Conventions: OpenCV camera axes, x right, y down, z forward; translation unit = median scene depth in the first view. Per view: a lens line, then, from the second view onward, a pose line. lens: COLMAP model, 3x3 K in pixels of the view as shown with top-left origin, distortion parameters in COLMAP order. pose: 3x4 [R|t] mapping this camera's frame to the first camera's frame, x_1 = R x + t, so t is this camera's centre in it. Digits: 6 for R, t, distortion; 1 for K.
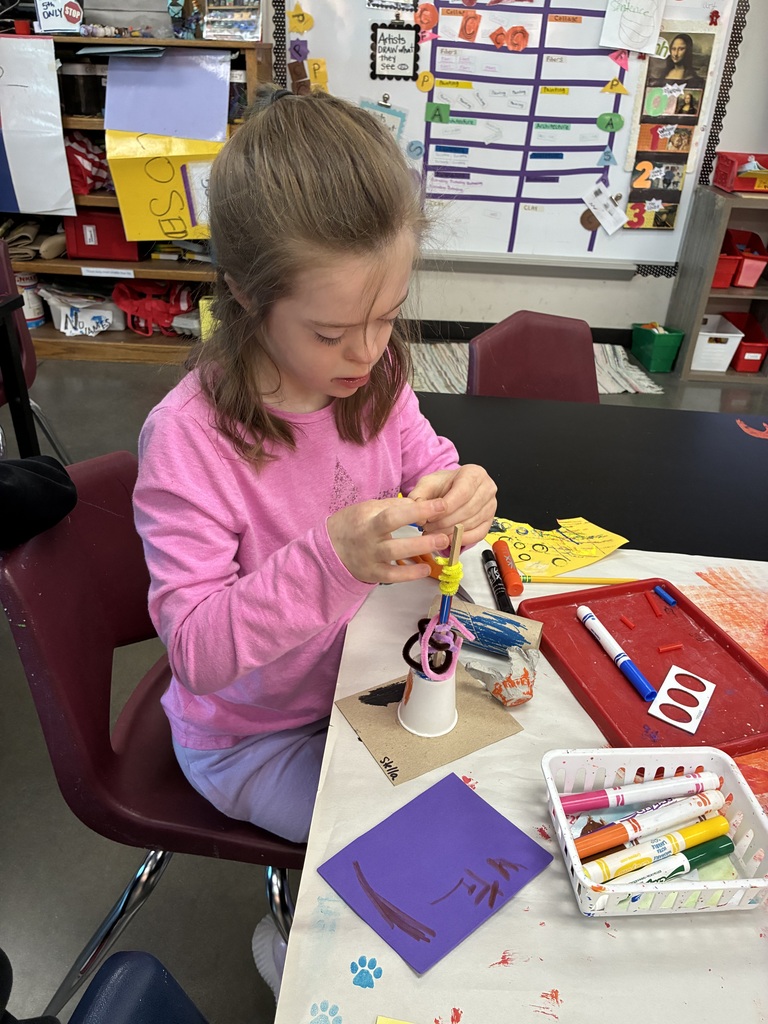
lens RADIAL K [[791.8, 0, 384.0], [0, 791.8, 512.0], [0, 0, 1]] dist [0.086831, -0.075394]
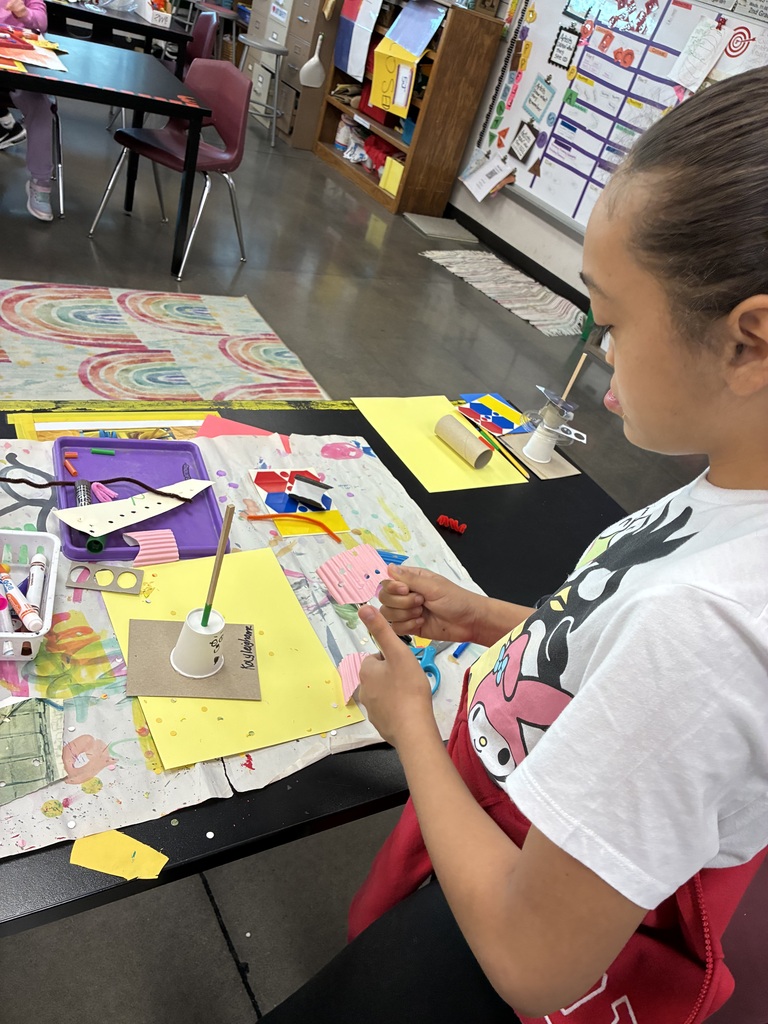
lens RADIAL K [[791.8, 0, 384.0], [0, 791.8, 512.0], [0, 0, 1]] dist [0.086831, -0.075394]
pose [[0.531870, 0.576230, -0.620543, 1.187942], [-0.636961, 0.755103, 0.155240, 0.030378], [0.558028, 0.312694, 0.768653, -0.020479]]
